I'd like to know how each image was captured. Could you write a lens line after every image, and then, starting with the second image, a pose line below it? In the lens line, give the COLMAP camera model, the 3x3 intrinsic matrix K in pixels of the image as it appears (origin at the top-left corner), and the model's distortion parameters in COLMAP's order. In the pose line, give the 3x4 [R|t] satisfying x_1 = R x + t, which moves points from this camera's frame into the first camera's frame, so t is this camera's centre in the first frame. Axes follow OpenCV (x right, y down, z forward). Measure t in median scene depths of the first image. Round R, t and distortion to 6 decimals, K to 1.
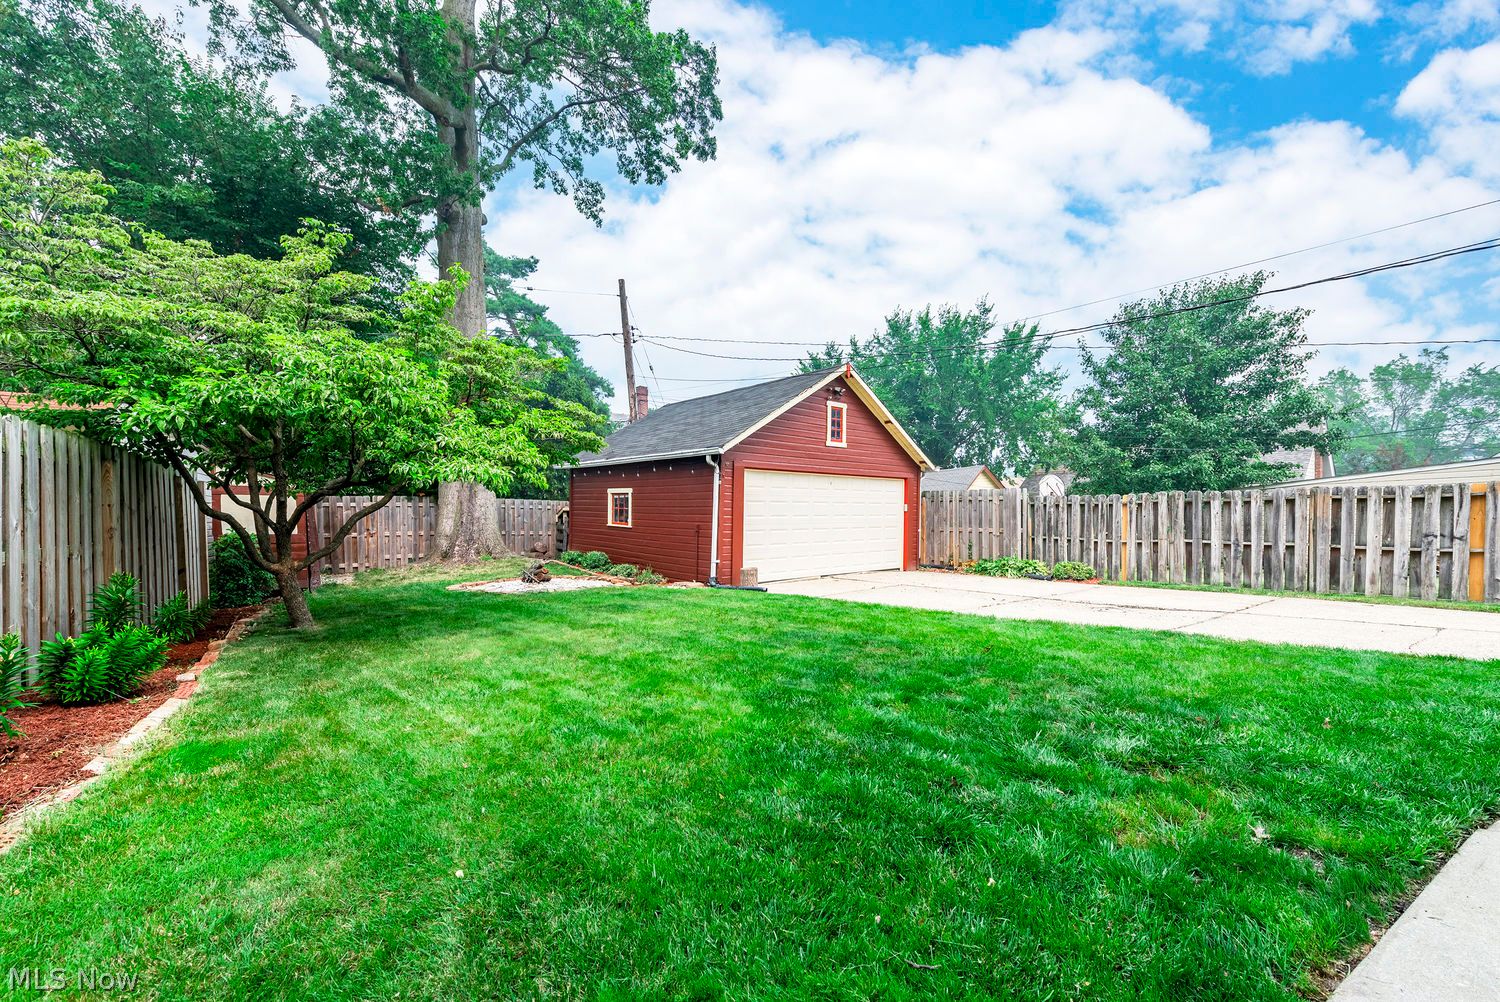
lens RADIAL K [[652.2, 0, 750.0], [0, 652.2, 501.0], [0, 0, 1]] dist [0.001561, 0.000134]
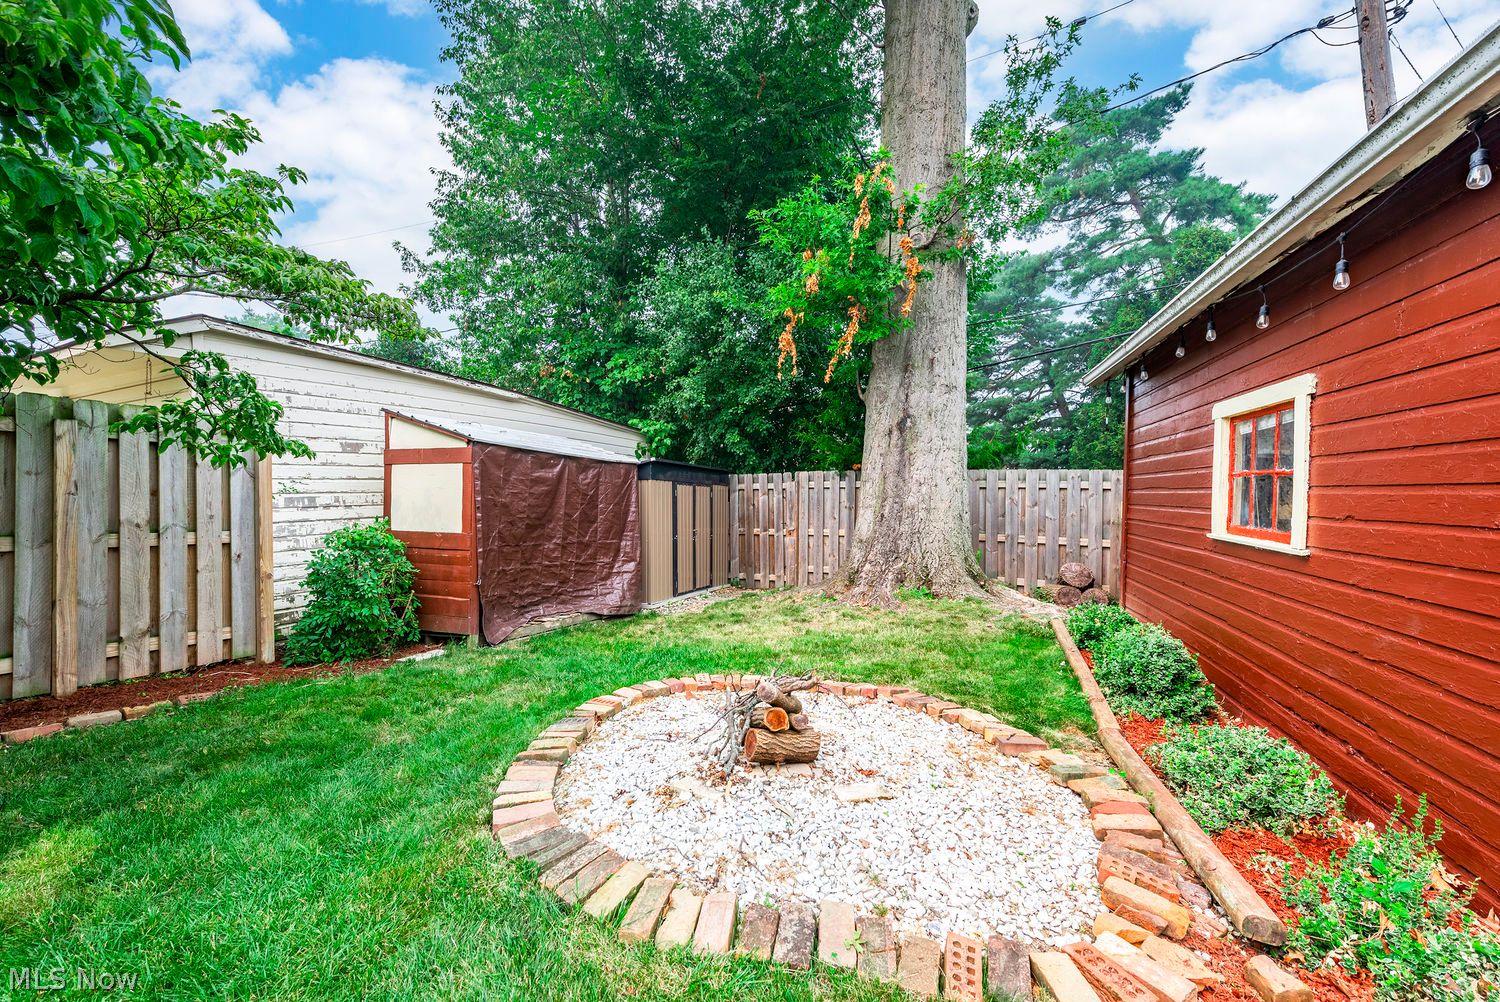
lens RADIAL K [[614.5, 0, 748.7], [0, 614.5, 528.2], [0, 0, 1]] dist [0.000931, 0.000057]
pose [[0.537947, 0.036870, -0.842172, -0.096090], [0.007335, 0.998801, 0.048412, 0.018192], [0.842947, -0.032220, 0.537032, 0.650733]]
